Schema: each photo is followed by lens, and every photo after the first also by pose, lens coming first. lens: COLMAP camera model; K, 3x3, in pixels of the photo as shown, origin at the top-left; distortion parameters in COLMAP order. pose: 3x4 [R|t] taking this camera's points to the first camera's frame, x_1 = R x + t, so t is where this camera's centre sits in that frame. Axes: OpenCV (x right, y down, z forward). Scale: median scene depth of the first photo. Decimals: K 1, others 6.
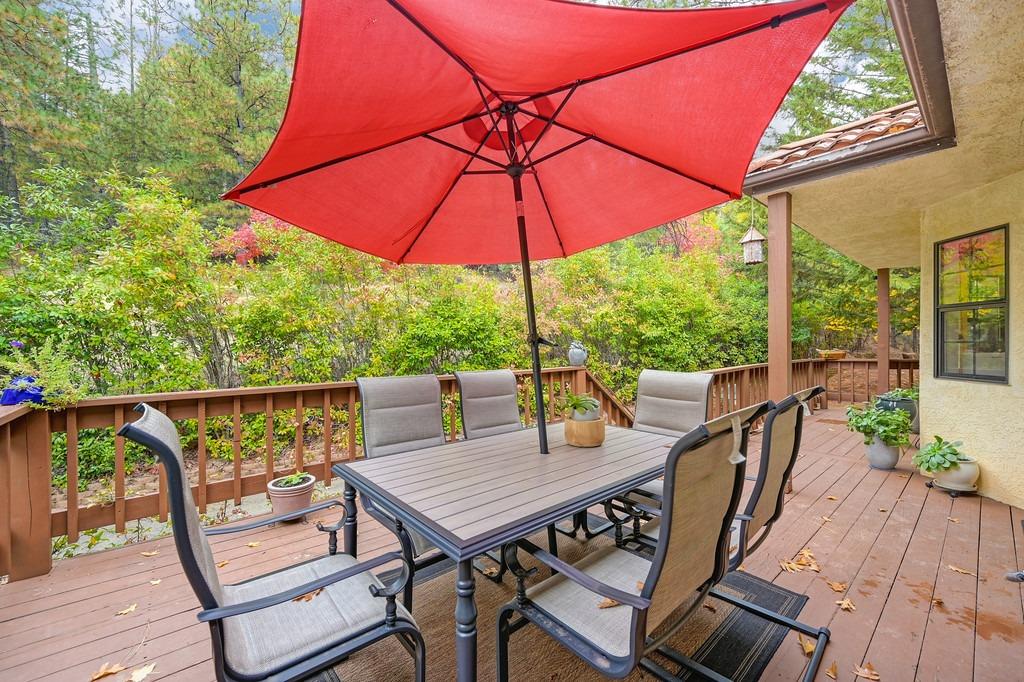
lens RADIAL K [[408.0, 0, 507.6], [0, 408.0, 346.5], [0, 0, 1]] dist [-0.003556, -0.000407]
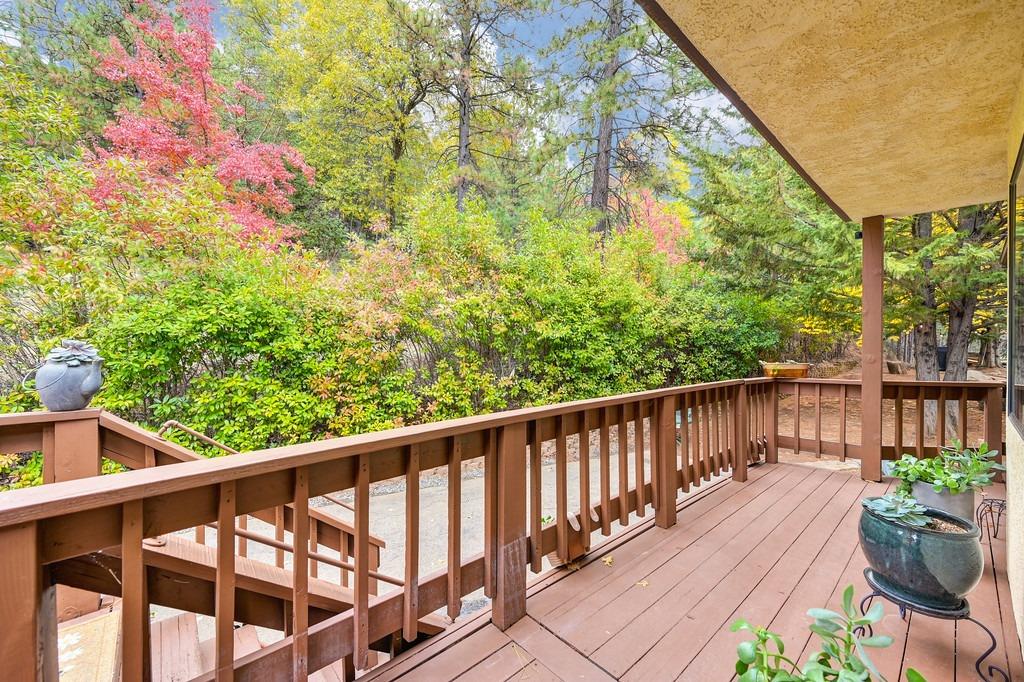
lens RADIAL K [[408.0, 0, 507.6], [0, 408.0, 346.5], [0, 0, 1]] dist [-0.003556, -0.000407]
pose [[0.999612, 0.009838, 0.026069, 0.237903], [-0.009686, 0.999935, -0.005977, -0.004379], [-0.026126, 0.005722, 0.999642, 0.264467]]
